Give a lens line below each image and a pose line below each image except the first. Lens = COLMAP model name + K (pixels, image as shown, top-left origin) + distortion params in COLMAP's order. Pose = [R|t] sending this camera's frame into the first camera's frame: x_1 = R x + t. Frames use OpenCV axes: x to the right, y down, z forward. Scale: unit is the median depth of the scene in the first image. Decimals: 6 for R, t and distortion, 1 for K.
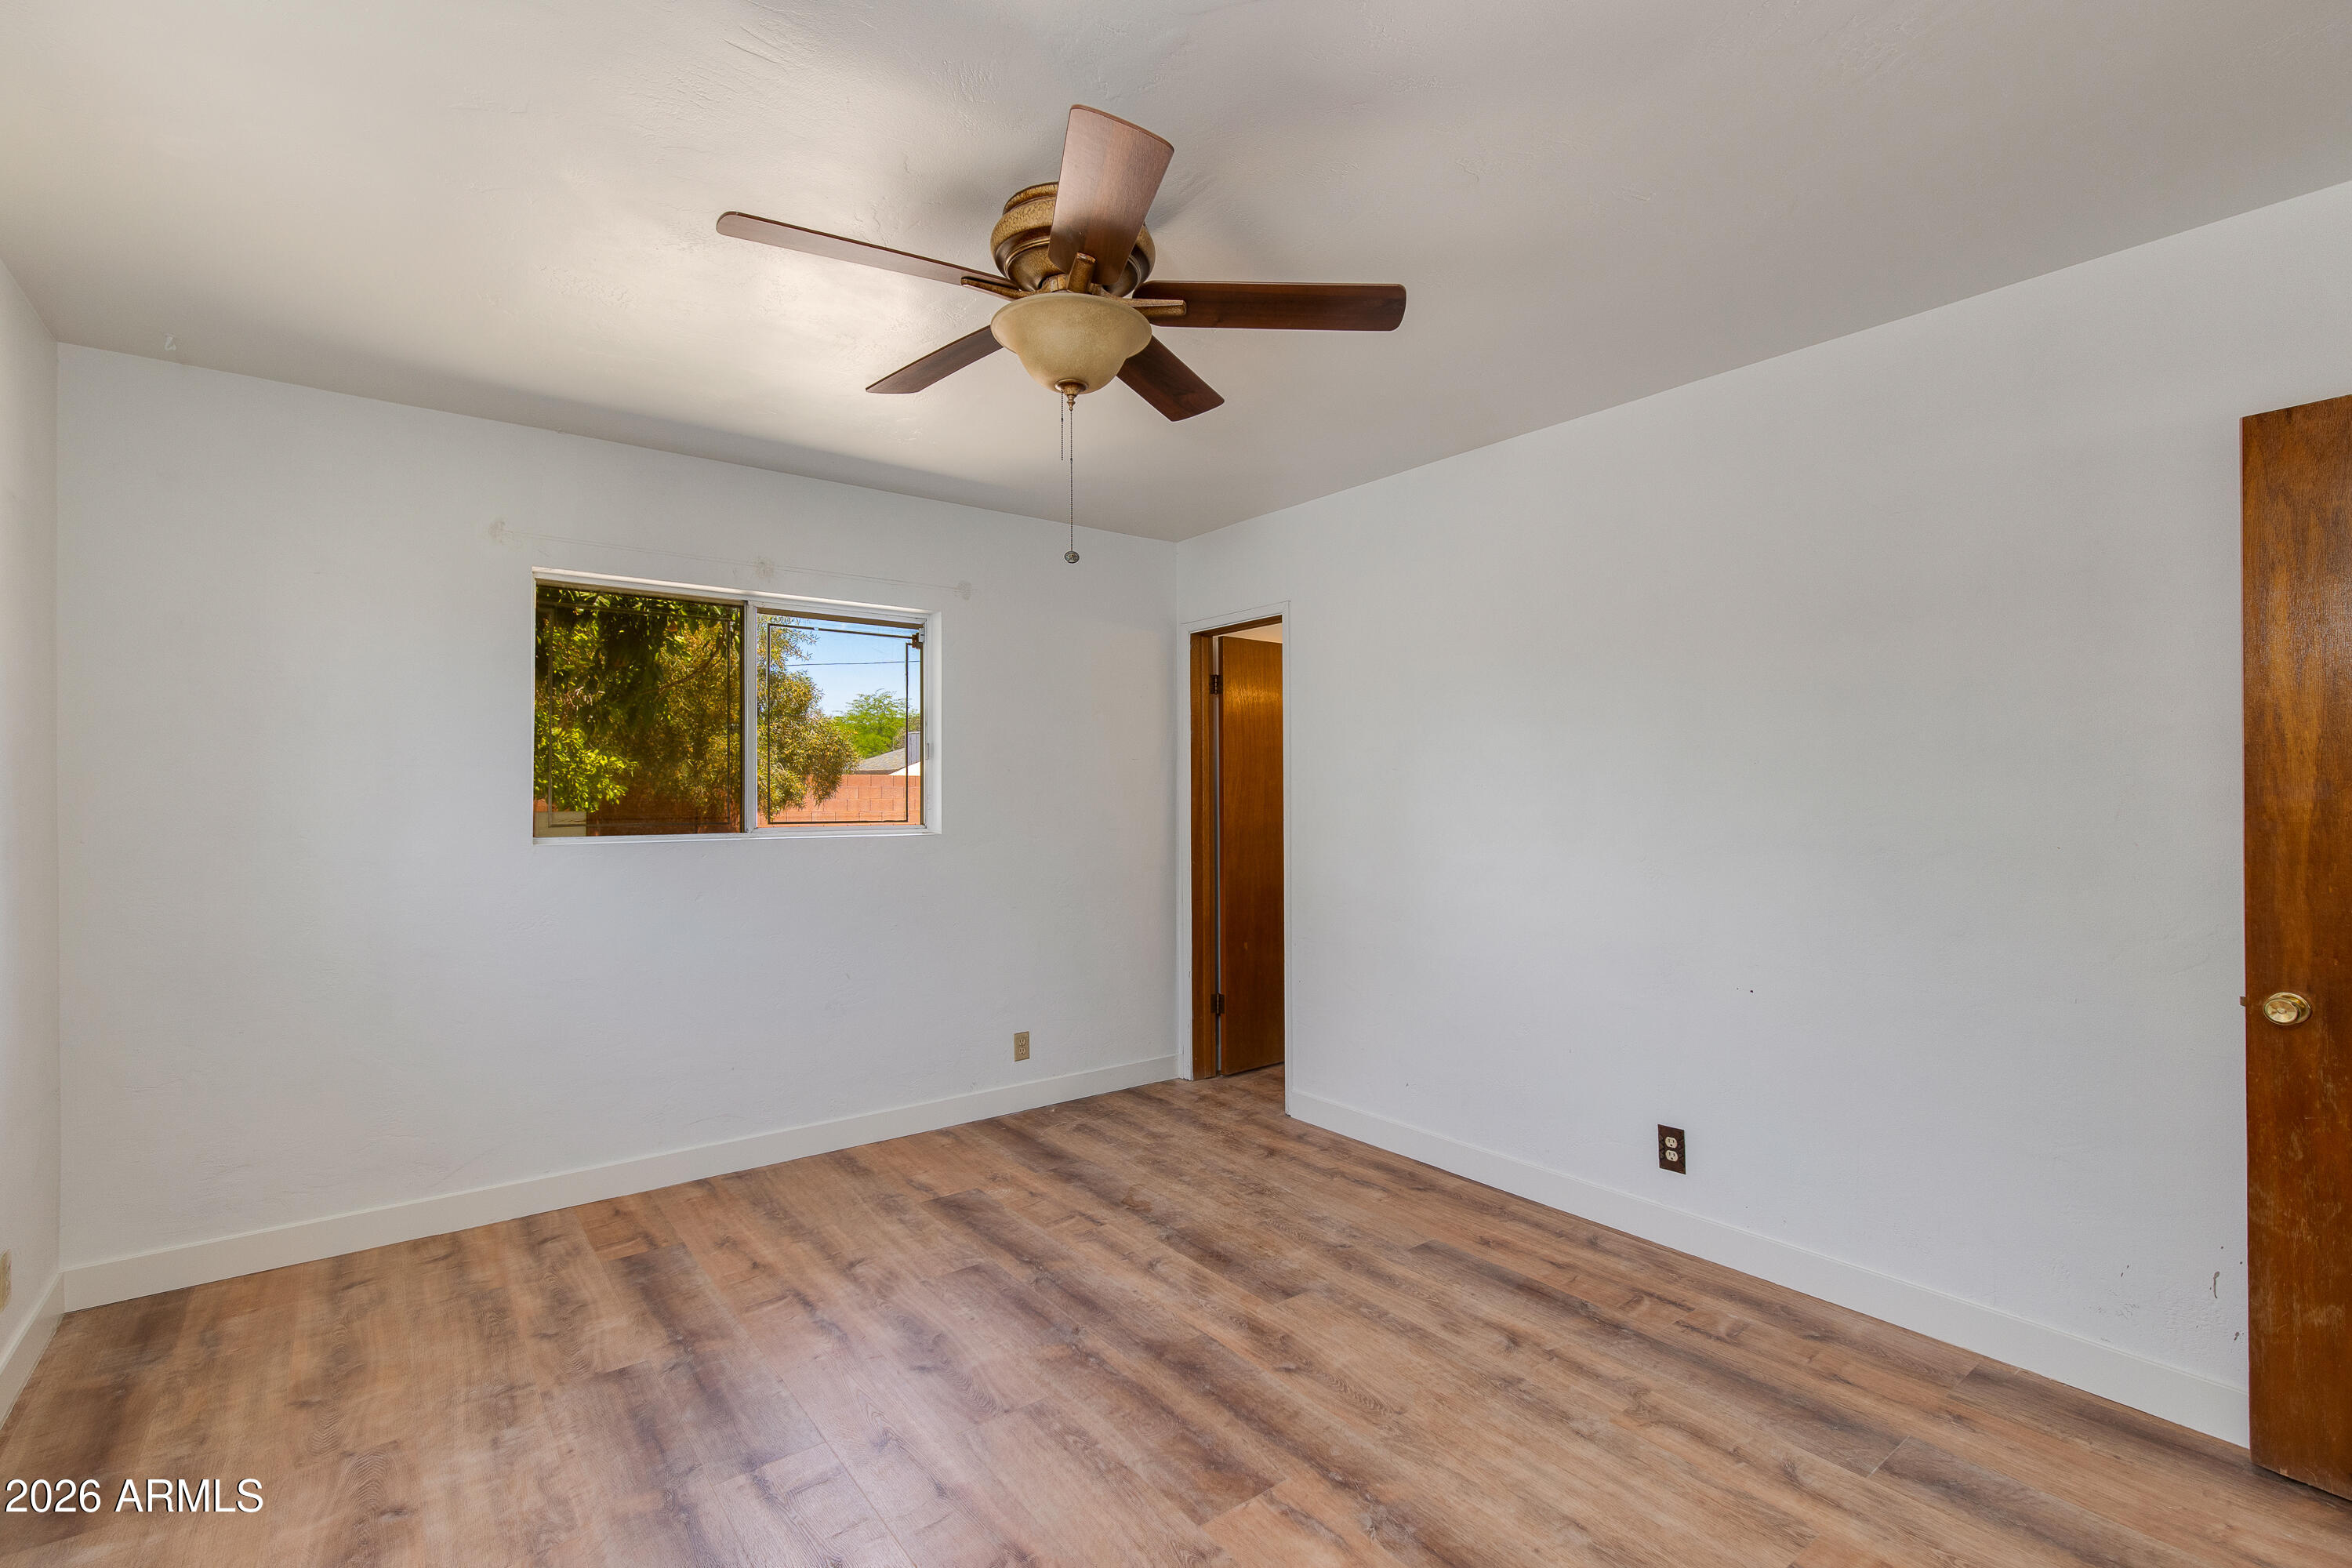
lens RADIAL K [[1081.2, 0, 1198.6], [0, 1081.2, 784.5], [0, 0, 1]] dist [0.007389, -0.001026]
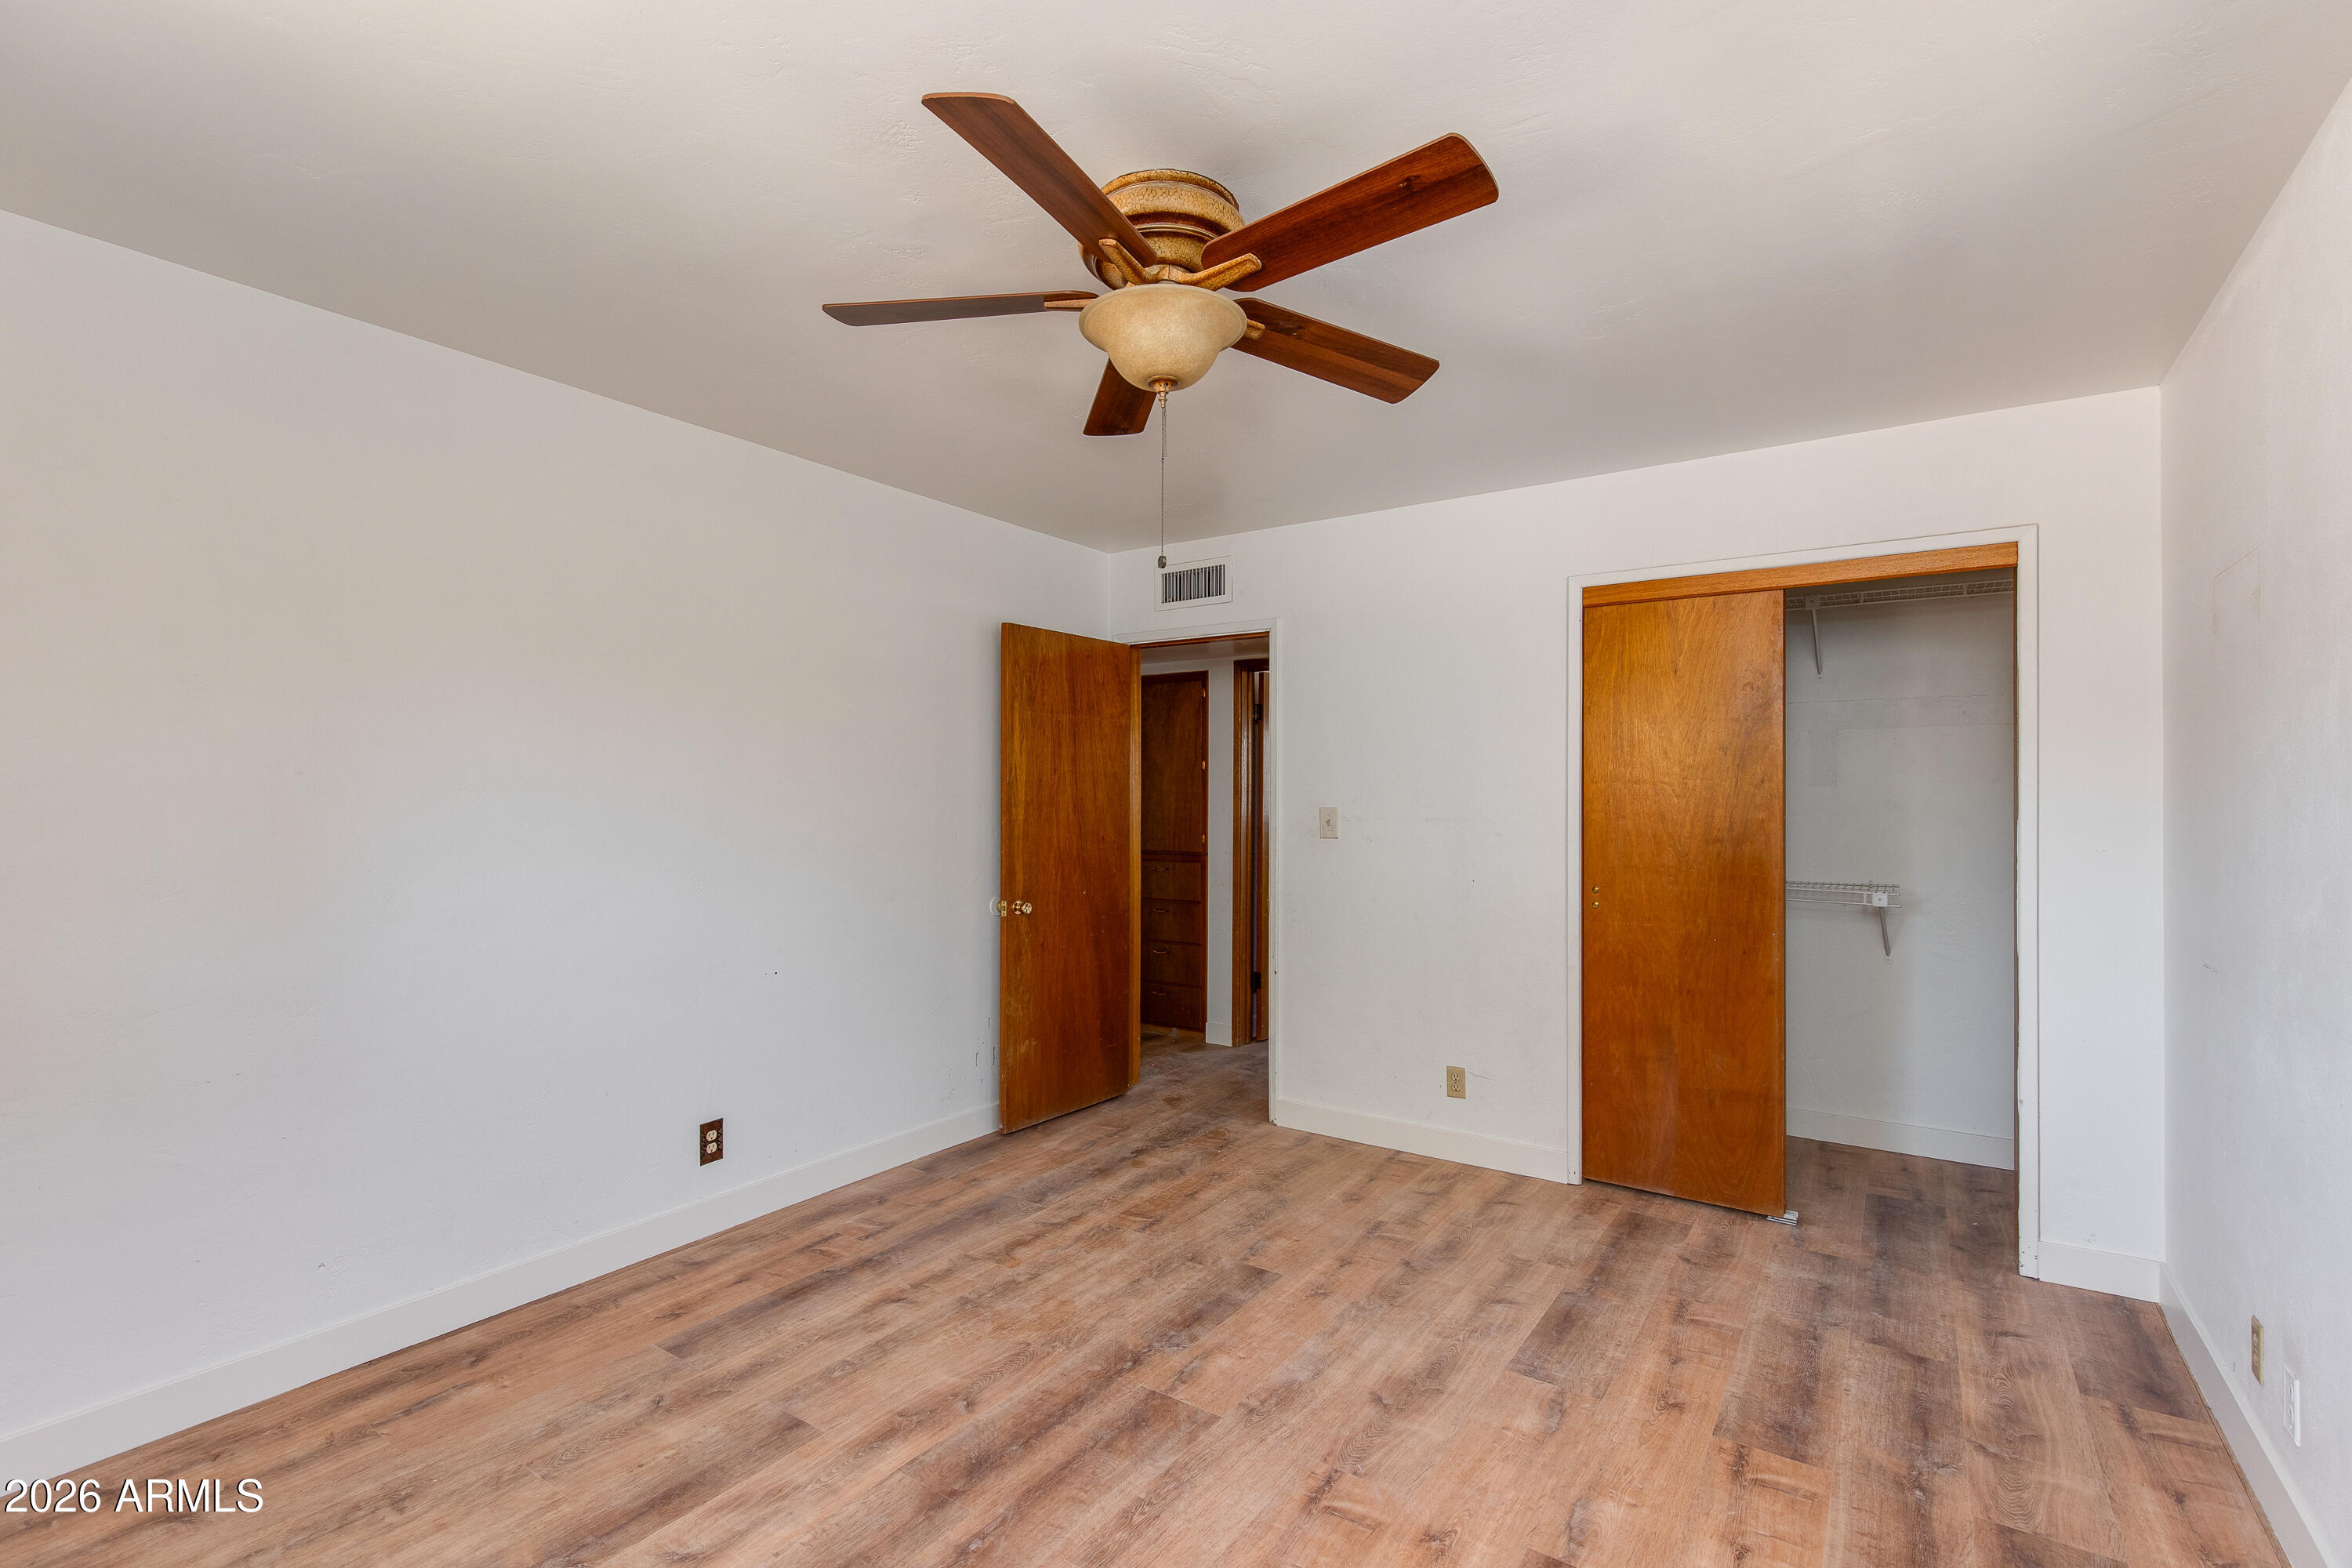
lens RADIAL K [[1038.4, 0, 1189.6], [0, 1038.4, 788.5], [0, 0, 1]] dist [0.008732, -0.001085]
pose [[-0.302192, 0.011955, 0.953172, -0.777809], [-0.007393, 0.999862, -0.014884, 0.001061], [-0.953218, -0.011545, -0.302062, 0.981783]]
